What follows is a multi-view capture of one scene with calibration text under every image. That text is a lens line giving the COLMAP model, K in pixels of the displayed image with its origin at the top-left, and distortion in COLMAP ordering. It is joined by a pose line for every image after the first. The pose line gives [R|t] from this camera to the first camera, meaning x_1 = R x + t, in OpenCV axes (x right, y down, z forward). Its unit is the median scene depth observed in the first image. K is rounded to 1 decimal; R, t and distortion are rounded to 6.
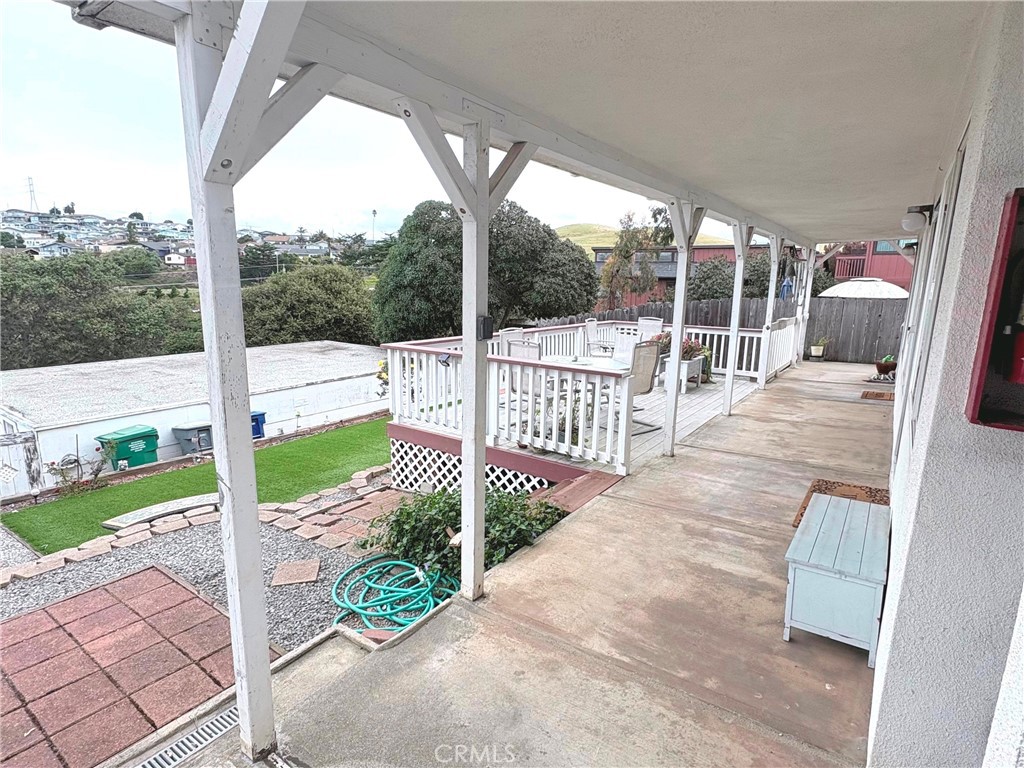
lens RADIAL K [[552.6, 0, 503.7], [0, 552.6, 376.2], [0, 0, 1]] dist [0.000503, 0.001003]
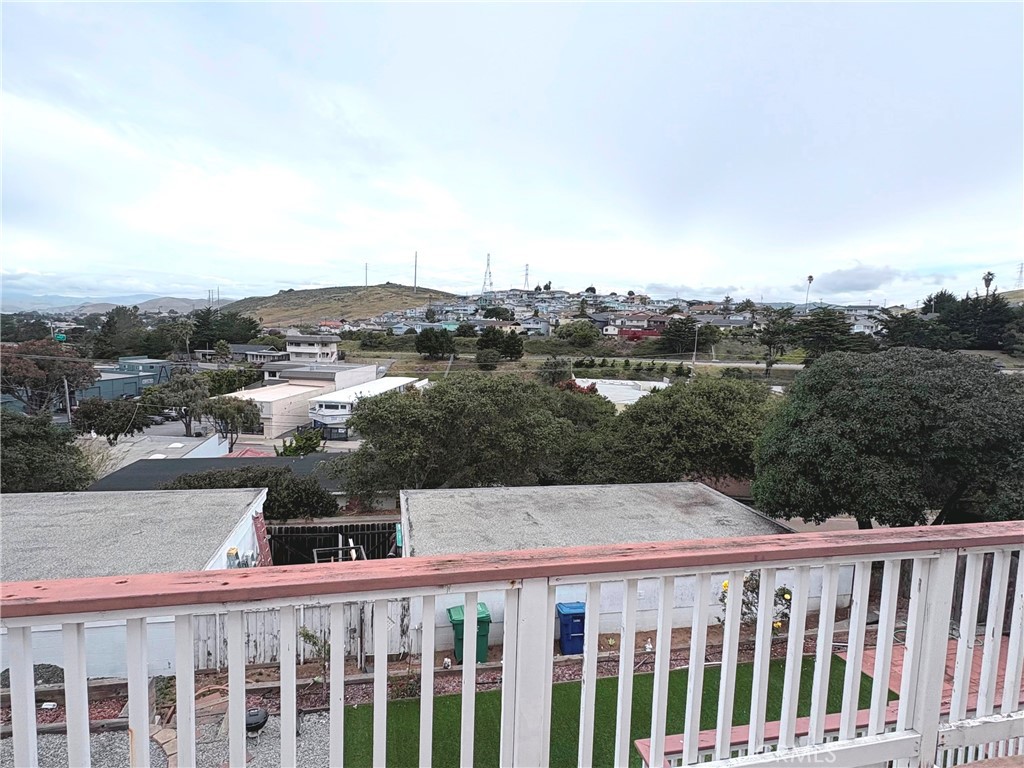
lens RADIAL K [[552.6, 0, 507.6], [0, 552.6, 386.5], [0, 0, 1]] dist [0.000503, 0.001003]
pose [[0.750120, 0.077352, -0.656762, 0.068986], [-0.135327, 0.990074, -0.037954, -0.314012], [0.647307, 0.117348, 0.753142, 0.164747]]
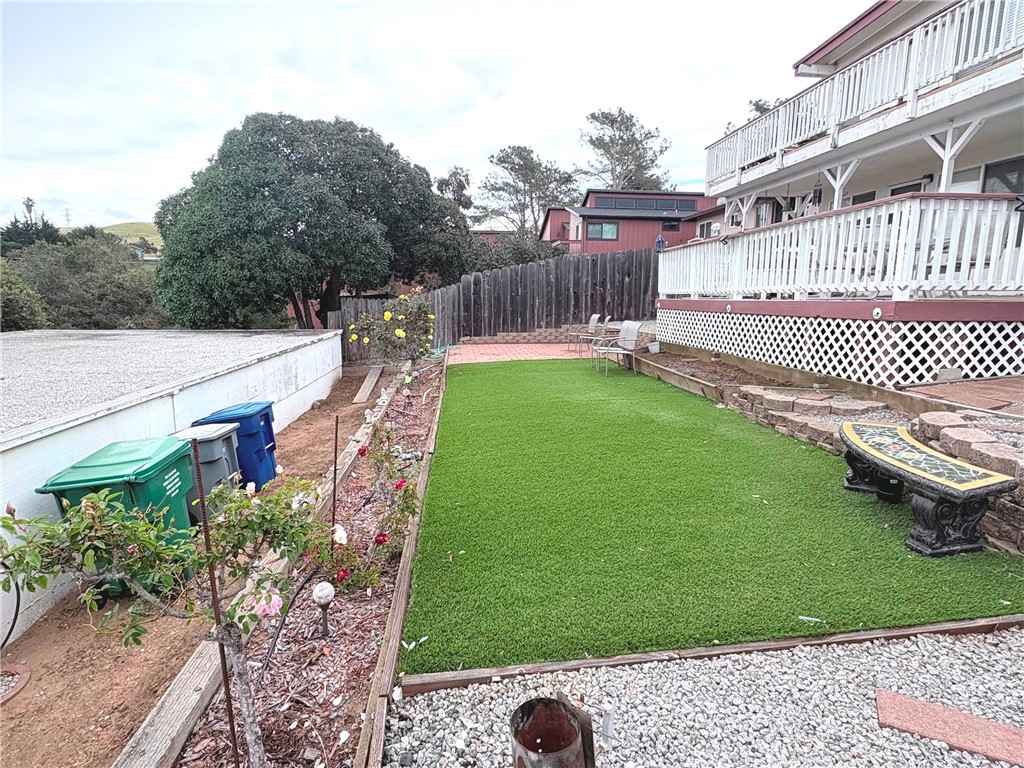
lens RADIAL K [[552.6, 0, 506.8], [0, 552.6, 380.5], [0, 0, 1]] dist [0.000503, 0.001003]
pose [[0.749204, -0.114671, 0.652337, -0.731256], [0.124157, 0.991755, 0.031742, 0.067122], [-0.650598, 0.057211, 0.757264, 0.515350]]
